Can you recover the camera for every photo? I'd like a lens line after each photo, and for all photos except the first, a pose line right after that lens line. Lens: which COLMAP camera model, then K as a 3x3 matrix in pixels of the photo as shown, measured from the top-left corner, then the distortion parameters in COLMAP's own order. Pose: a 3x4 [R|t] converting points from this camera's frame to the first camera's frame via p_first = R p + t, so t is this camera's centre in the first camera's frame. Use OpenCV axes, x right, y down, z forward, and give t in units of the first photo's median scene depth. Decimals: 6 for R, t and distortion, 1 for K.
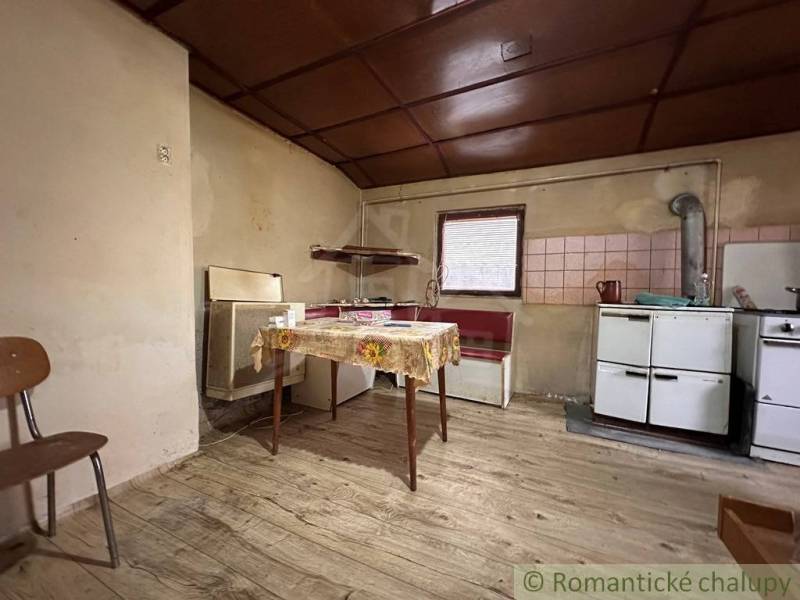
lens RADIAL K [[320.4, 0, 398.5], [0, 320.4, 301.2], [0, 0, 1]] dist [-0.000037, -0.000029]
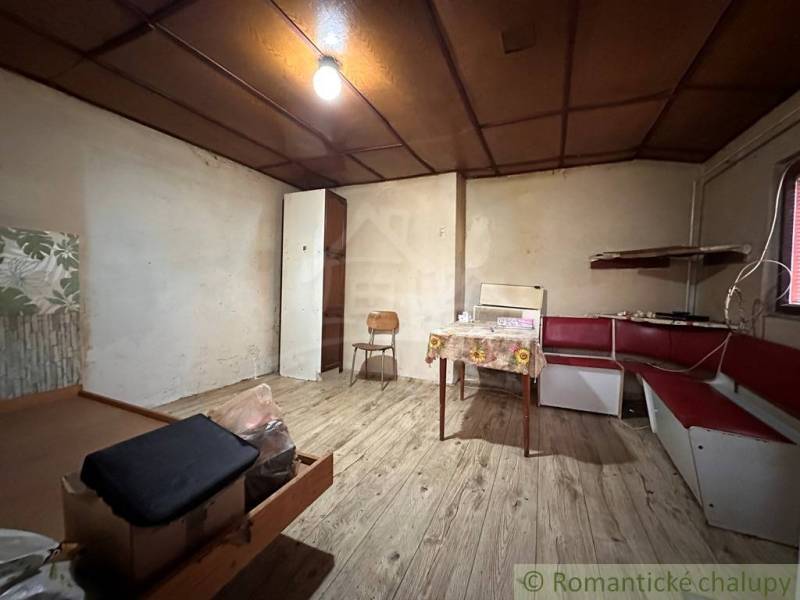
lens RADIAL K [[320.4, 0, 399.3], [0, 320.4, 300.9], [0, 0, 1]] dist [-0.000037, -0.000029]
pose [[0.019676, 0.023080, -0.999540, 1.237664], [-0.050291, 0.998491, 0.022066, -0.040856], [0.998541, 0.049834, 0.020808, 0.644553]]
